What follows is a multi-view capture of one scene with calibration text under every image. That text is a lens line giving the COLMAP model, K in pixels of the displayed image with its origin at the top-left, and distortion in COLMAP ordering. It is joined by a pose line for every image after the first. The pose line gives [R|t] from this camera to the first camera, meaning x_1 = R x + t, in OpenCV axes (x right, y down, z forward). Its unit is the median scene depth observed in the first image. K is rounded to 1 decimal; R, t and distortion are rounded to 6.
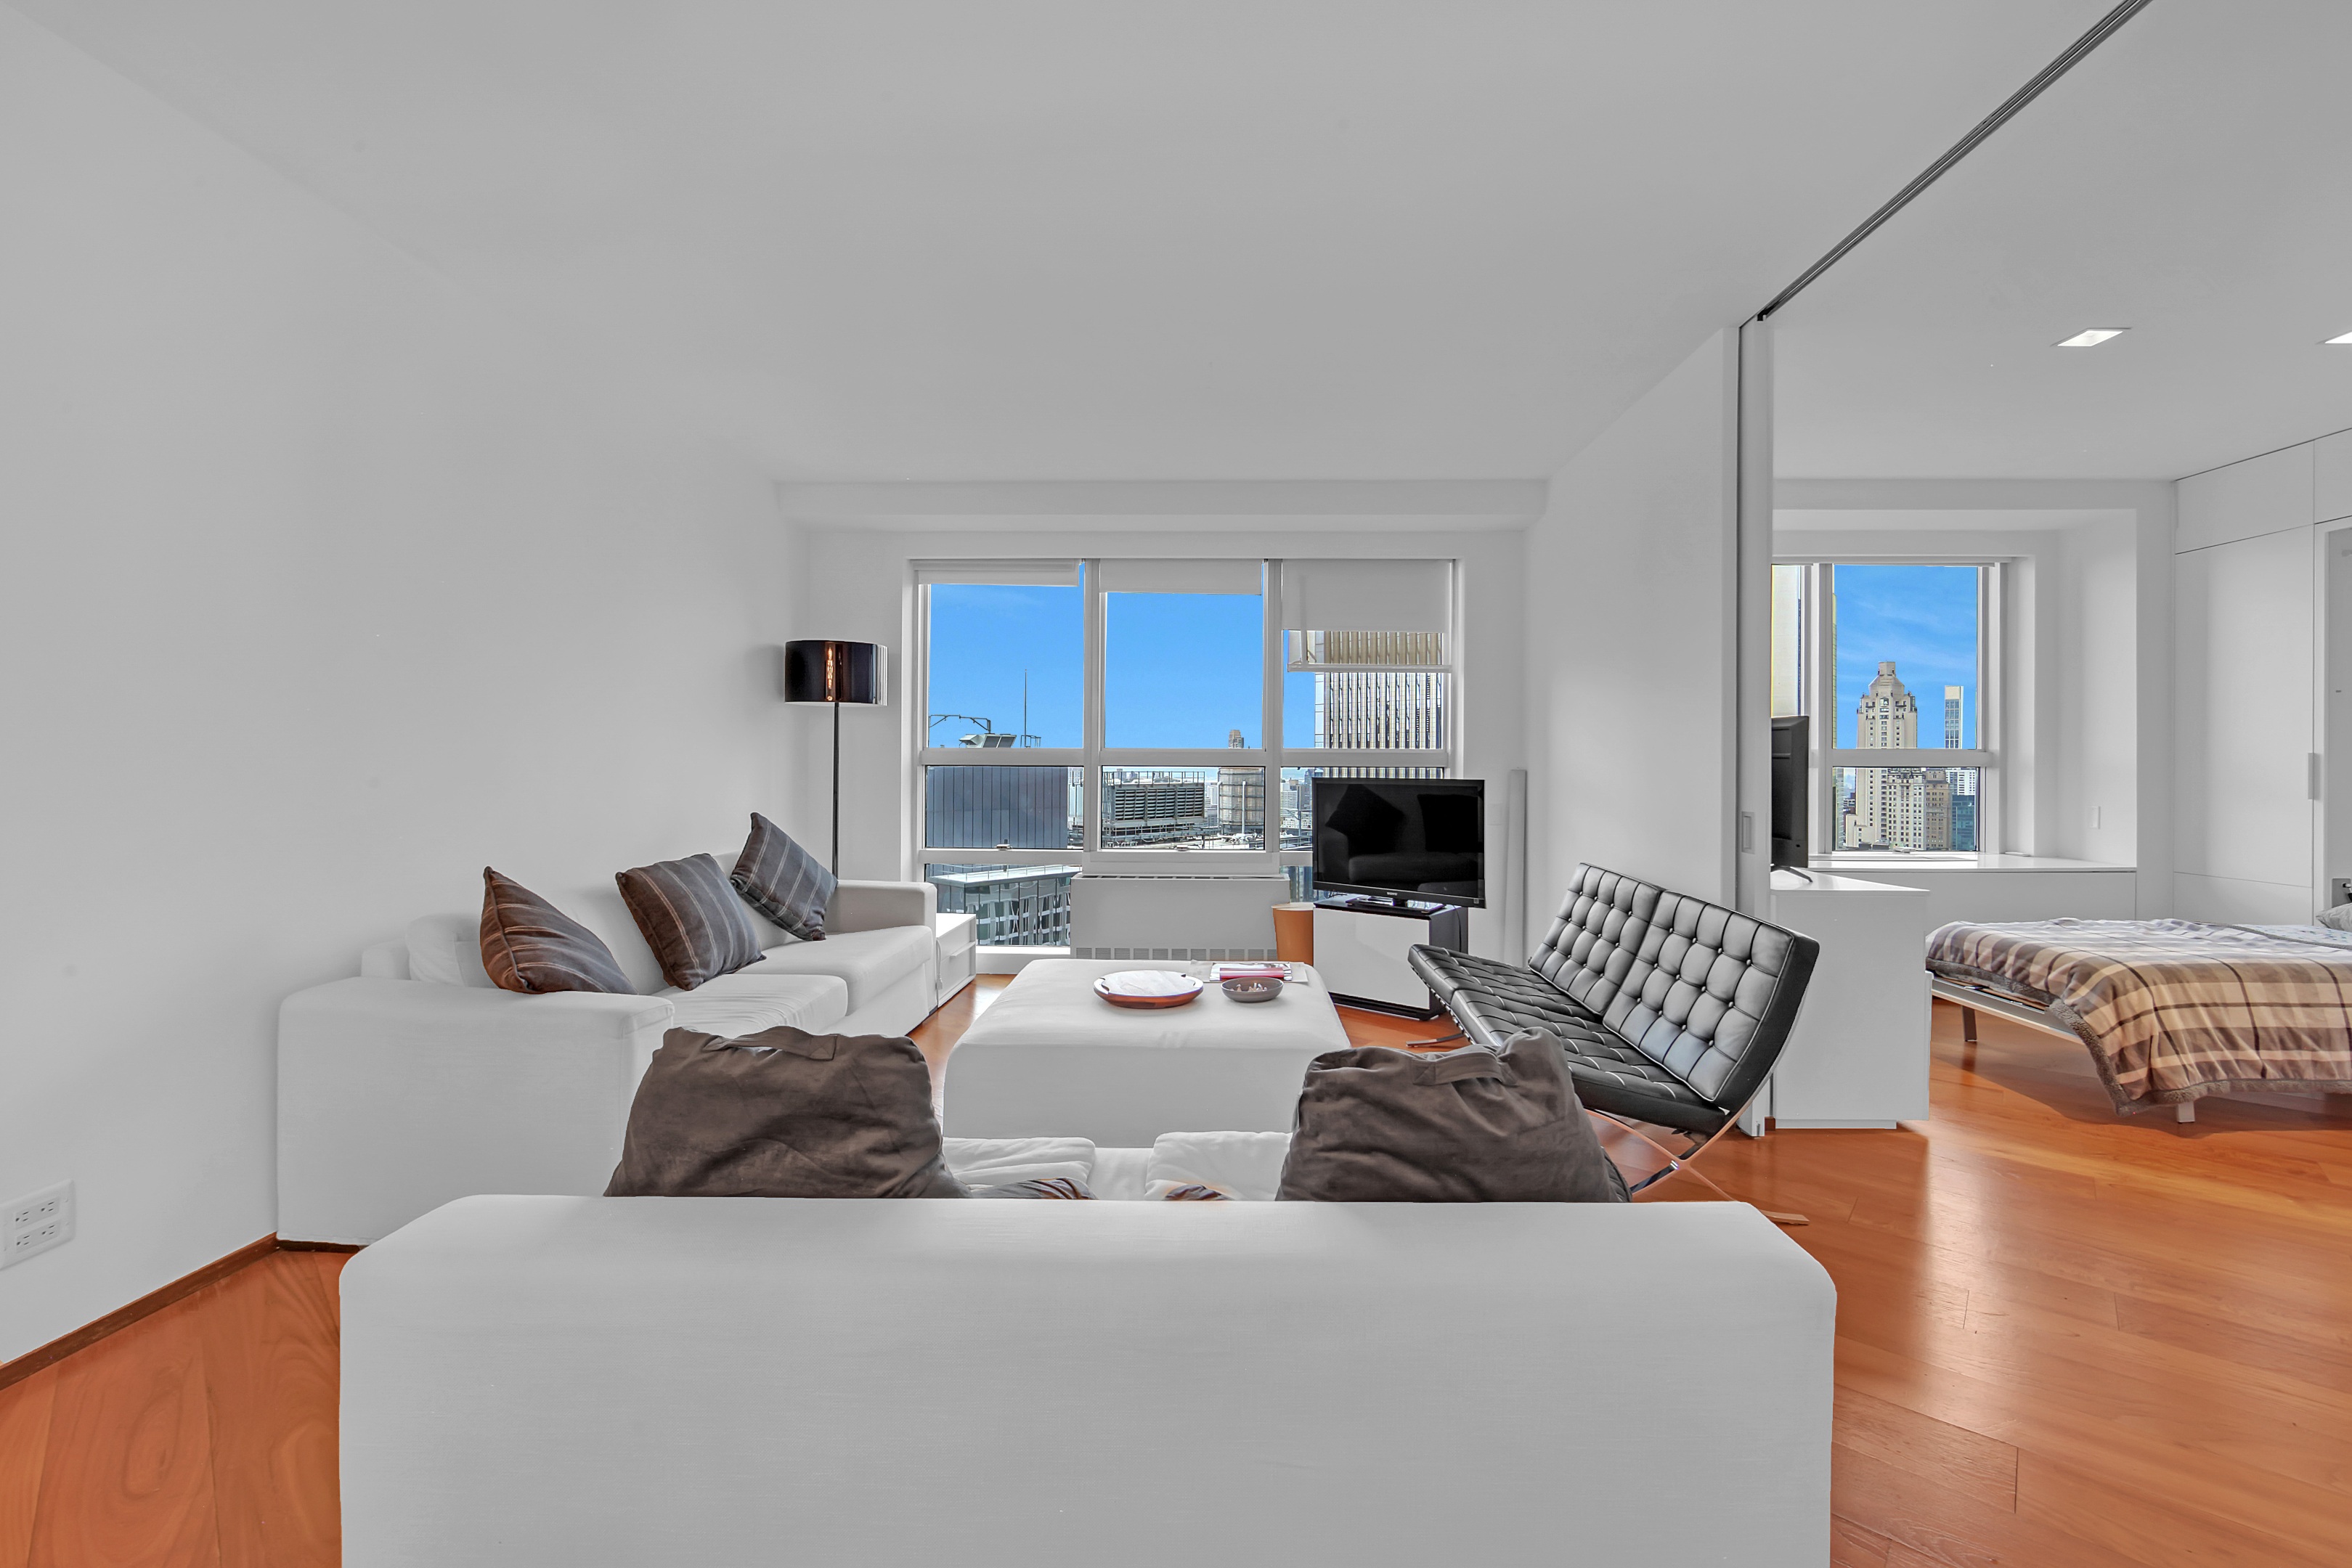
lens RADIAL K [[975.6, 0, 1203.8], [0, 975.6, 764.5], [0, 0, 1]] dist [-0.000167, -0.000001]
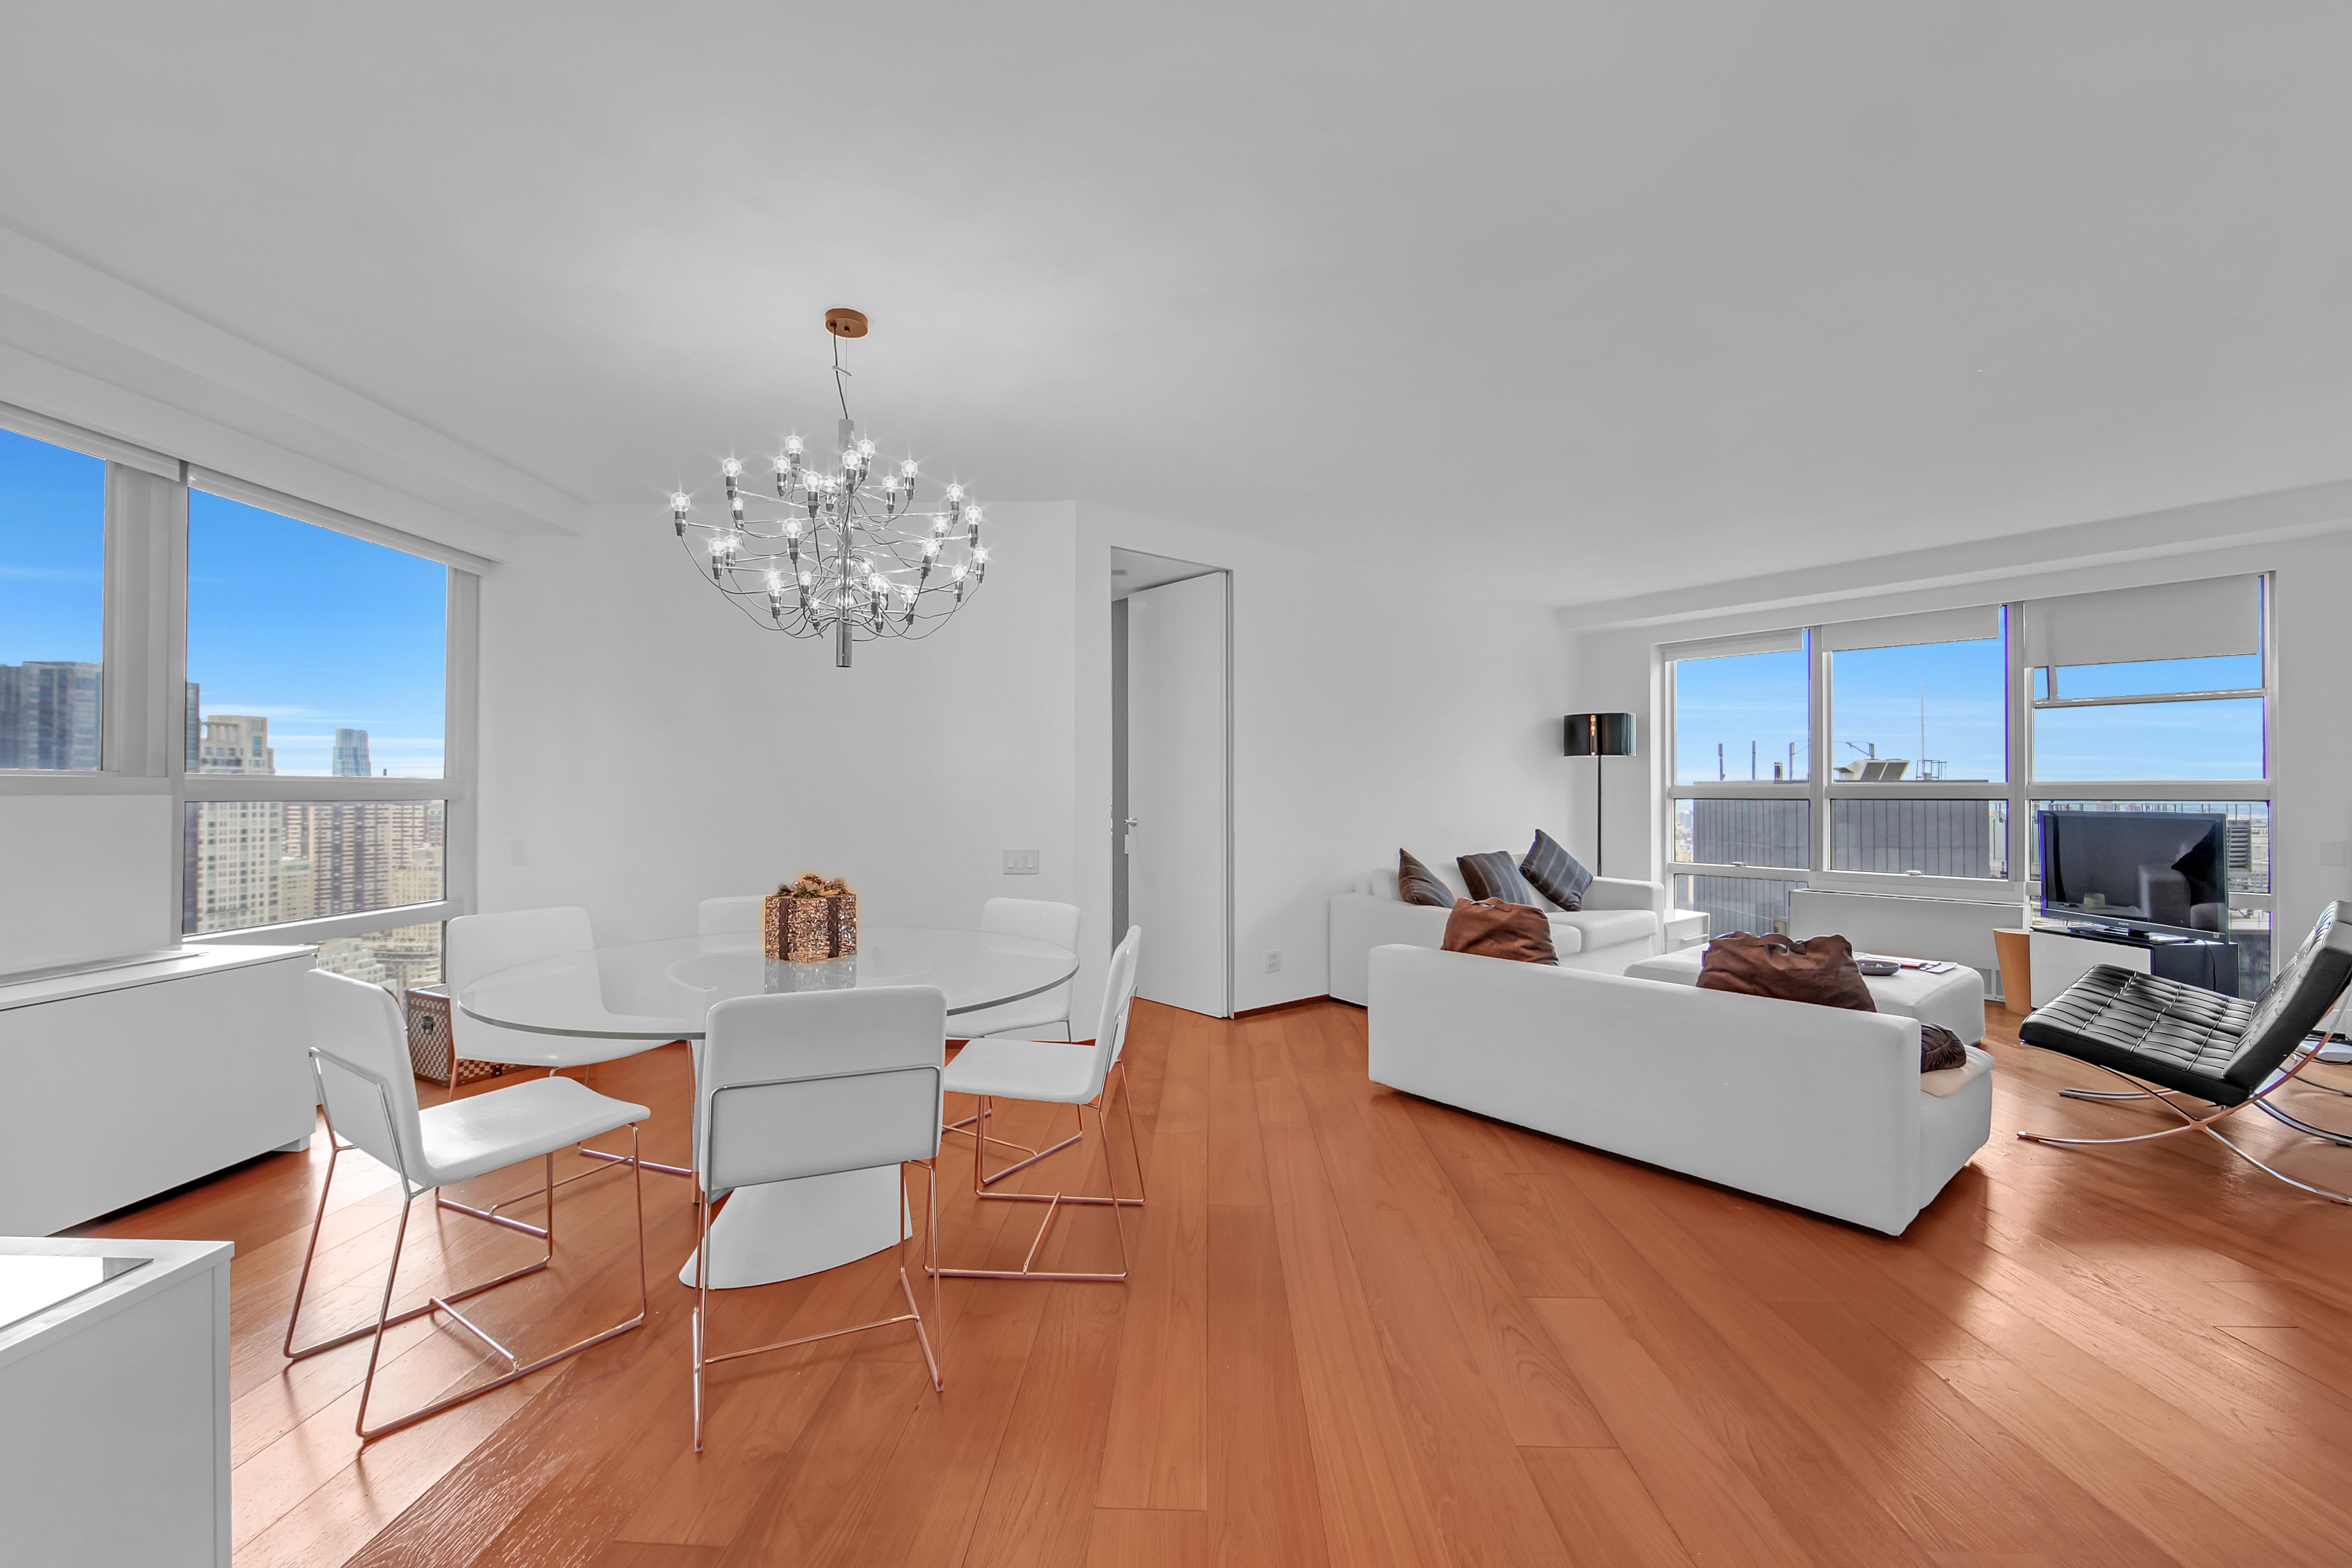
lens RADIAL K [[965.0, 0, 1183.3], [0, 965.0, 781.4], [0, 0, 1]] dist [-0.001422, 0.000110]
pose [[0.661796, -0.011887, -0.749590, 0.343782], [0.001655, 0.999895, -0.014394, -0.007084], [0.749682, 0.008285, 0.661746, -0.485823]]
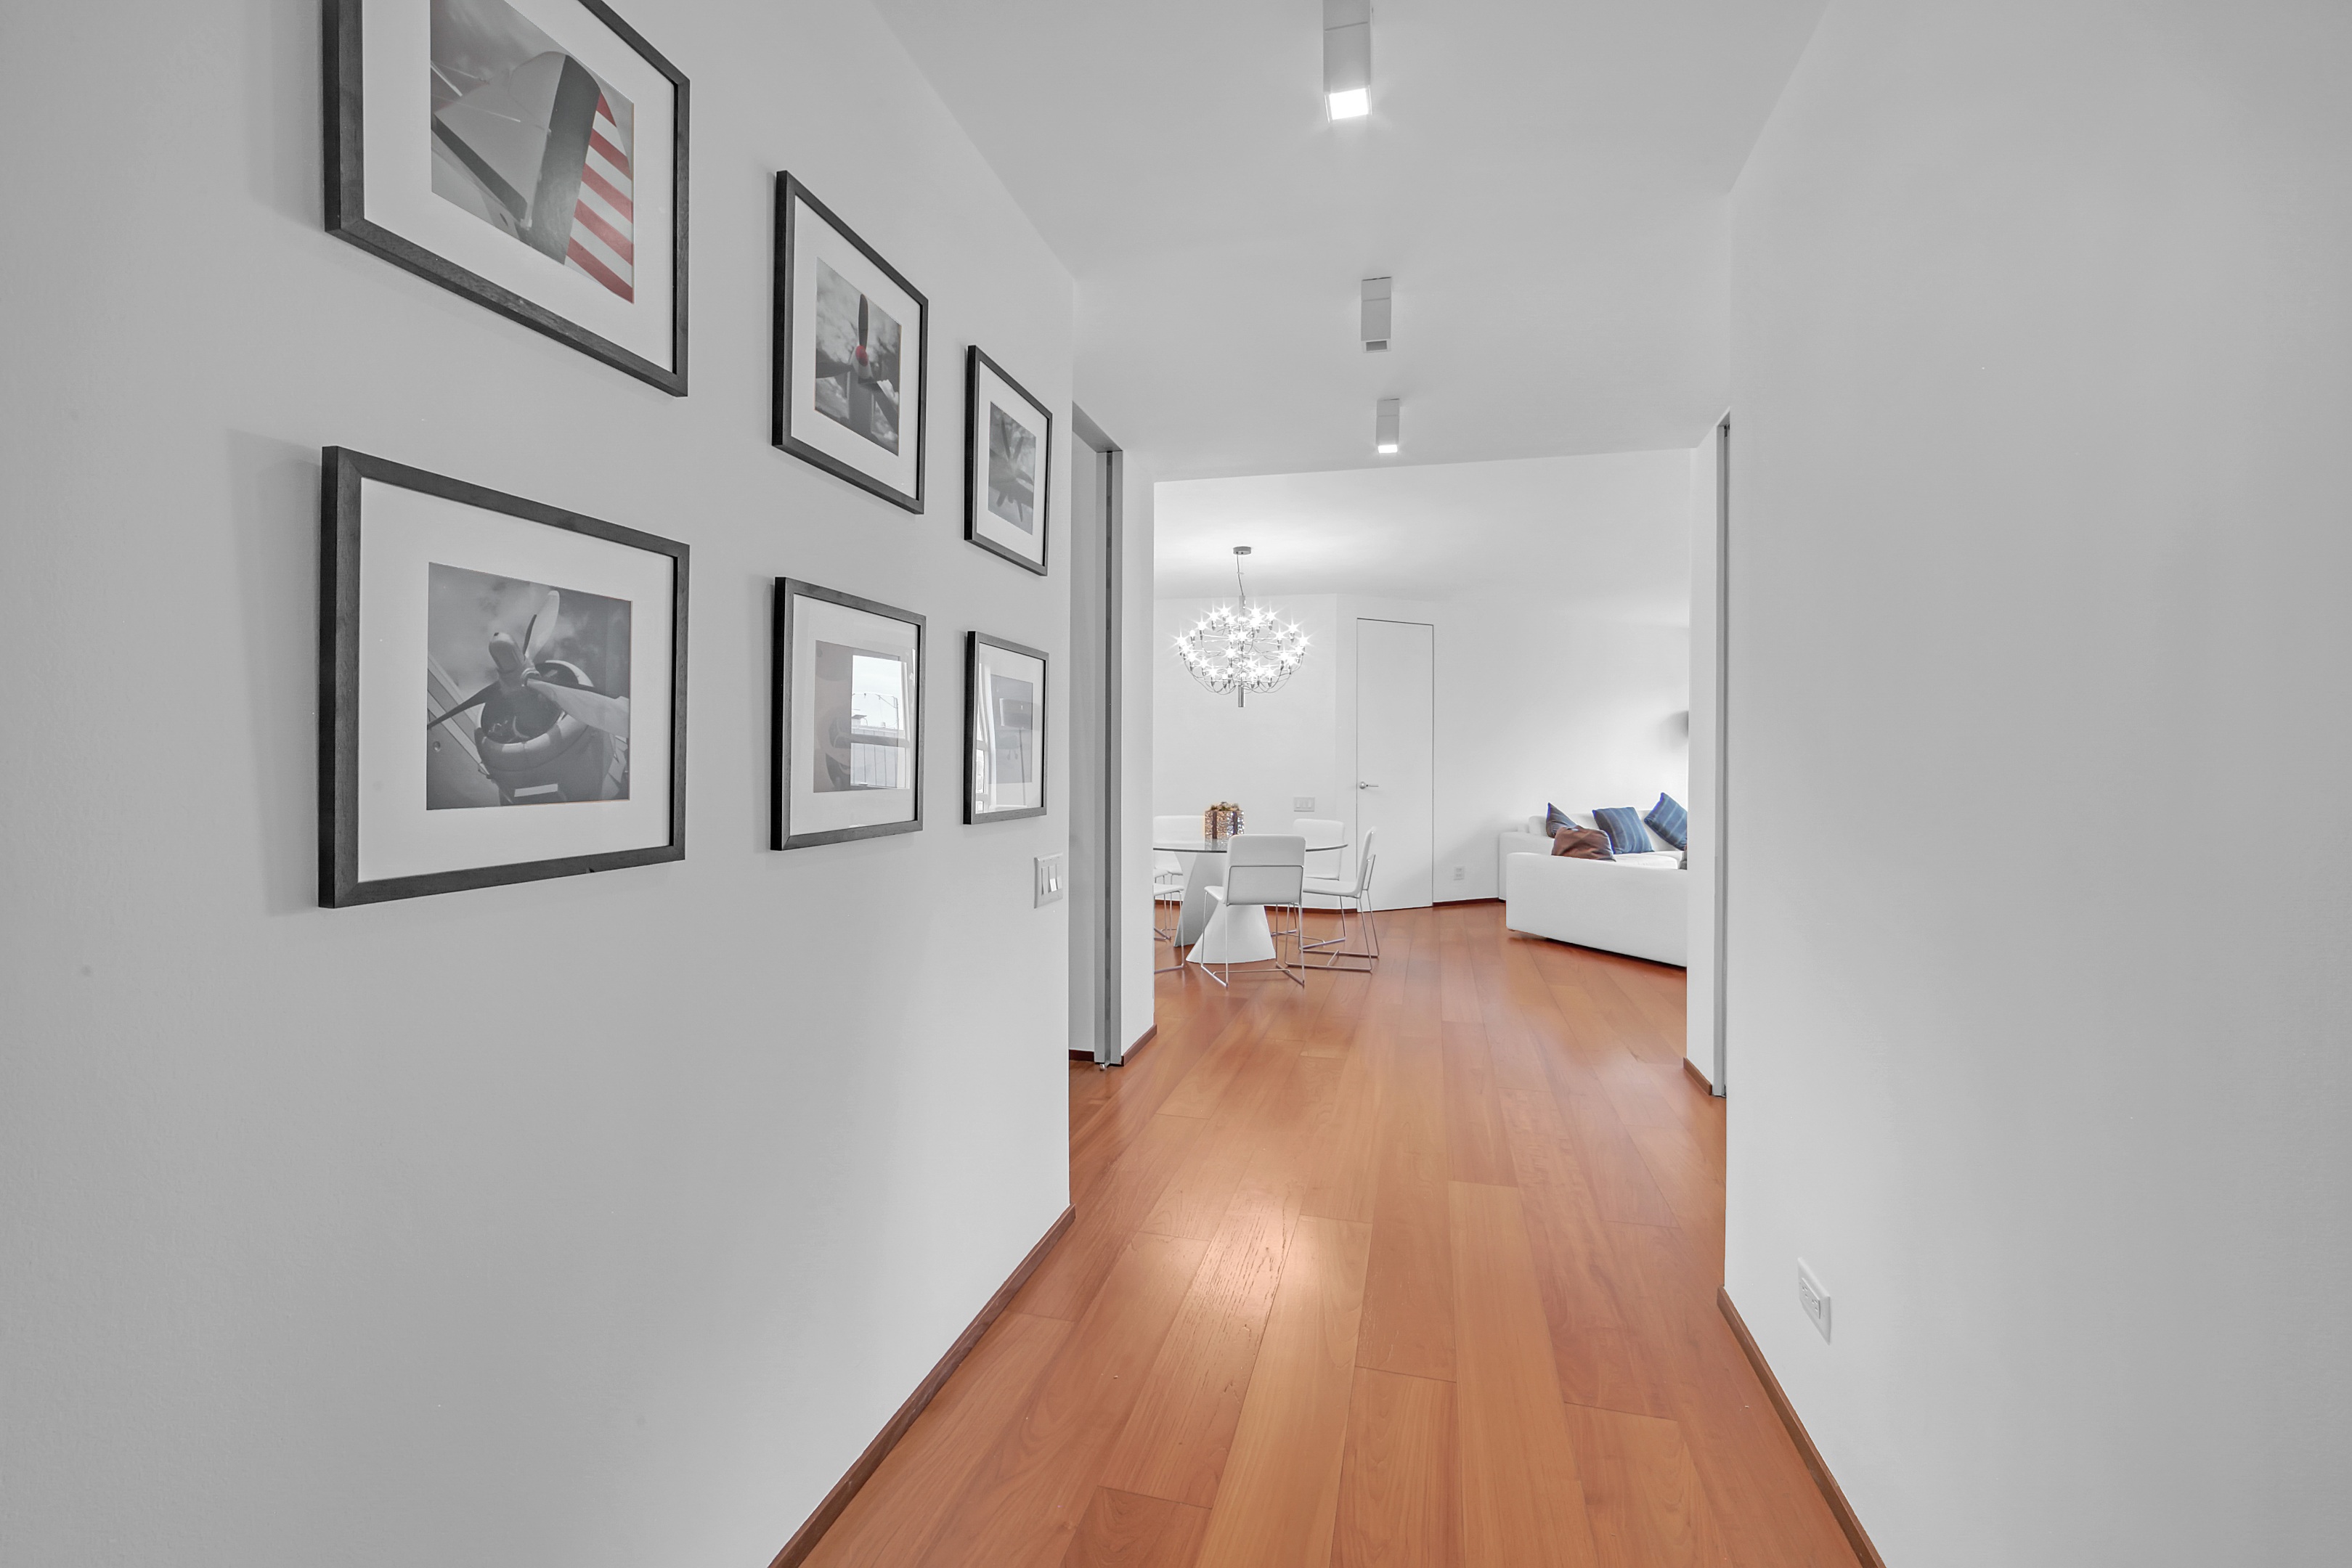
lens RADIAL K [[975.6, 0, 1203.8], [0, 975.6, 764.5], [0, 0, 1]] dist [-0.000167, -0.000001]
pose [[0.493755, -0.001695, -0.869599, 0.958949], [-0.002960, 0.999989, -0.003630, -0.002983], [0.869596, 0.004367, 0.493745, -1.008199]]
